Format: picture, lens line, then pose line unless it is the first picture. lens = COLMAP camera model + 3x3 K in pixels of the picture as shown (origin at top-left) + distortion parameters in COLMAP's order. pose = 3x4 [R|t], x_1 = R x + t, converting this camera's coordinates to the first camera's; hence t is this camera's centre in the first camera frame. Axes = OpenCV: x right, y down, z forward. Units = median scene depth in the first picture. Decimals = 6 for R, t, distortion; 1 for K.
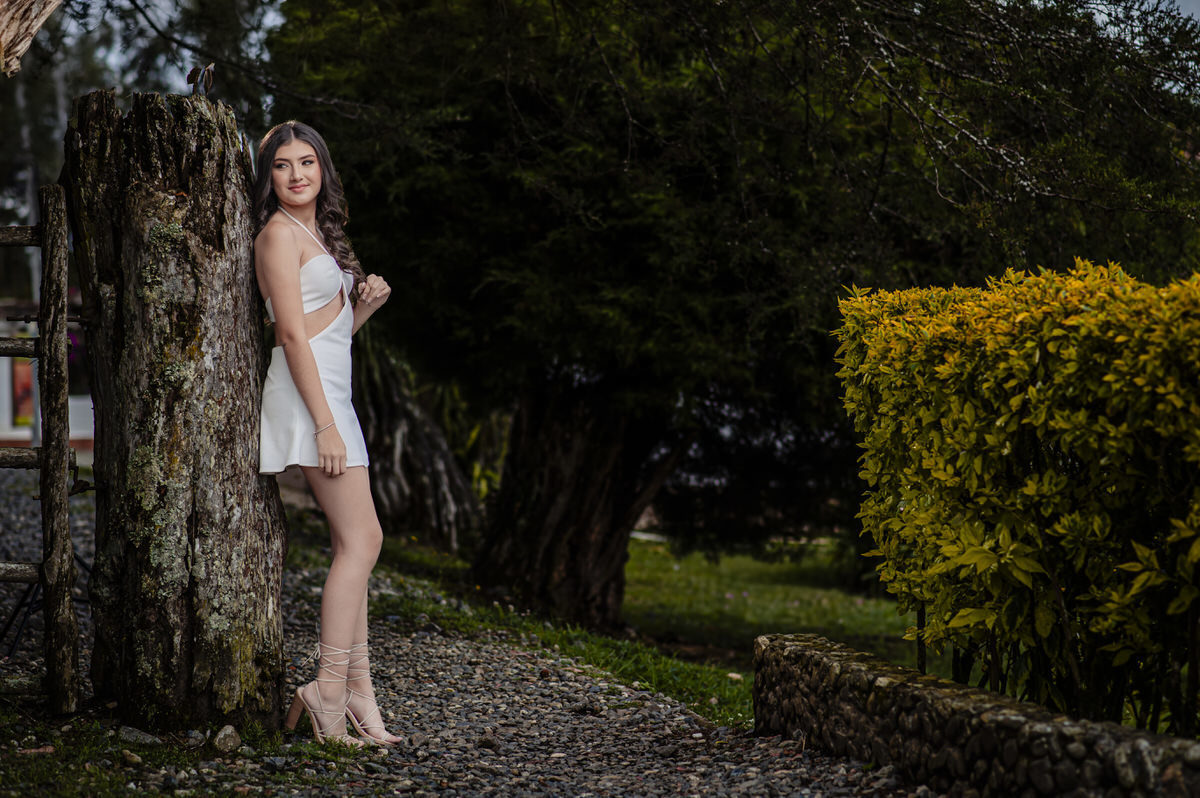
lens RADIAL K [[2919.1, 0, 600.3], [0, 2919.1, 393.7], [0, 0, 1]] dist [0.040841, 0.000000]
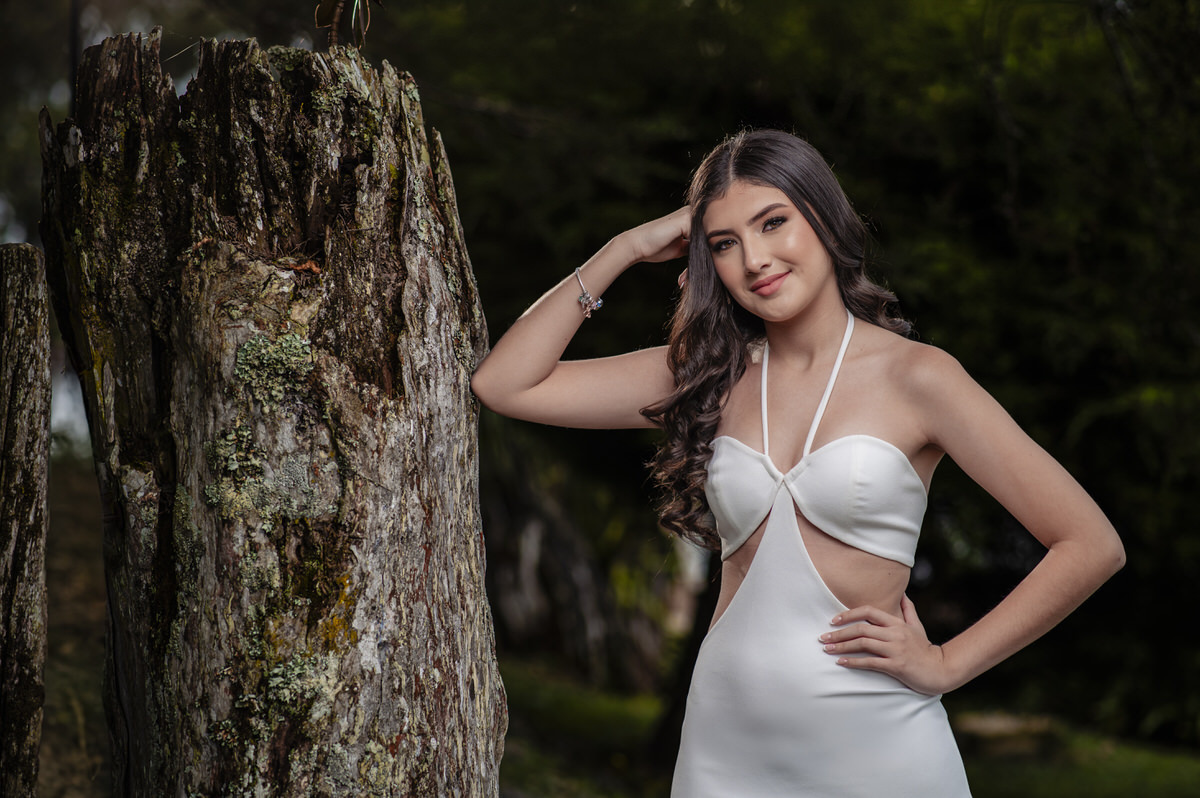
lens RADIAL K [[2919.1, 0, 599.7], [0, 2919.1, 404.3], [0, 0, 1]] dist [0.040841, 0.000000]
pose [[0.999737, 0.004148, -0.022576, -0.089563], [-0.004322, 0.999961, -0.007675, -0.044518], [0.022543, 0.007771, 0.999716, 0.562726]]
